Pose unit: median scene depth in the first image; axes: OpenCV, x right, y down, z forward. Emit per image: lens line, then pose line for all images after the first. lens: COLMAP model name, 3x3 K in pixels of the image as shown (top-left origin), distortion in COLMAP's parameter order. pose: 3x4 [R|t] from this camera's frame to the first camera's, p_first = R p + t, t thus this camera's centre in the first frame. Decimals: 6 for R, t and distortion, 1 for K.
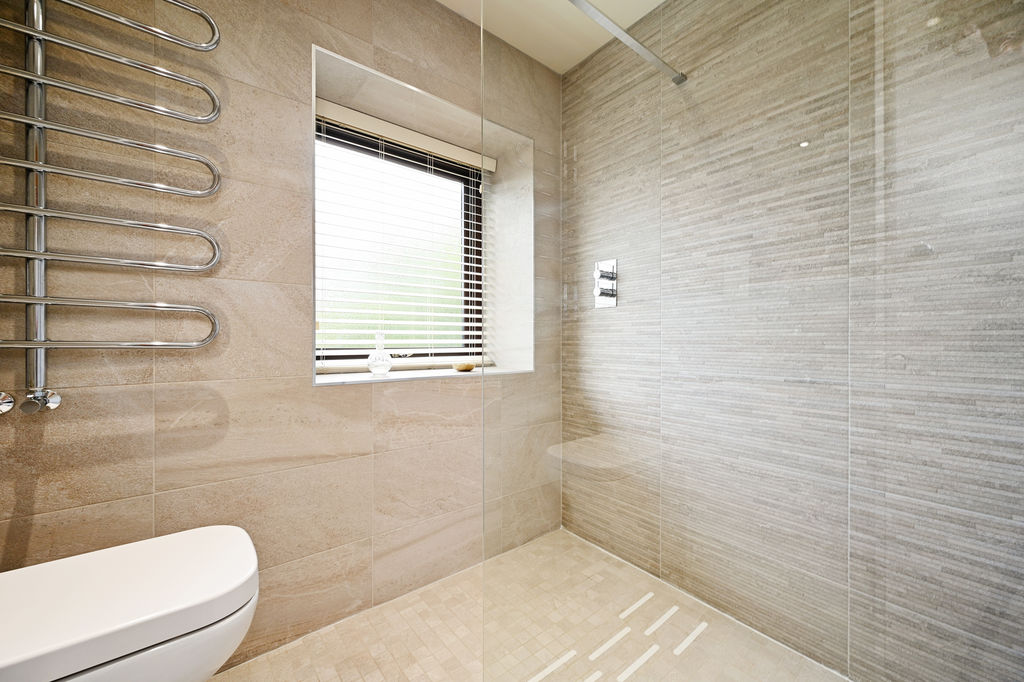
lens RADIAL K [[400.3, 0, 513.3], [0, 400.3, 339.7], [0, 0, 1]] dist [0.000957, -0.000244]
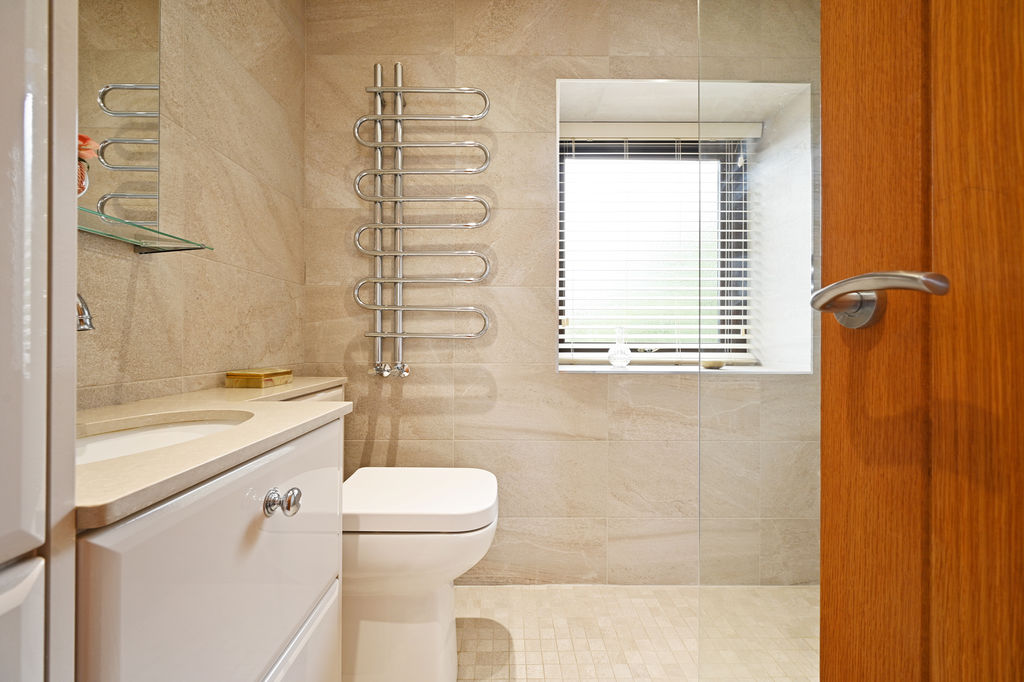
lens RADIAL K [[400.3, 0, 512.6], [0, 400.3, 338.4], [0, 0, 1]] dist [0.000957, -0.000244]
pose [[0.781929, 0.000728, -0.623367, 0.119878], [-0.001672, 0.999998, -0.000931, 0.016344], [0.623365, 0.001770, 0.781929, 0.010593]]
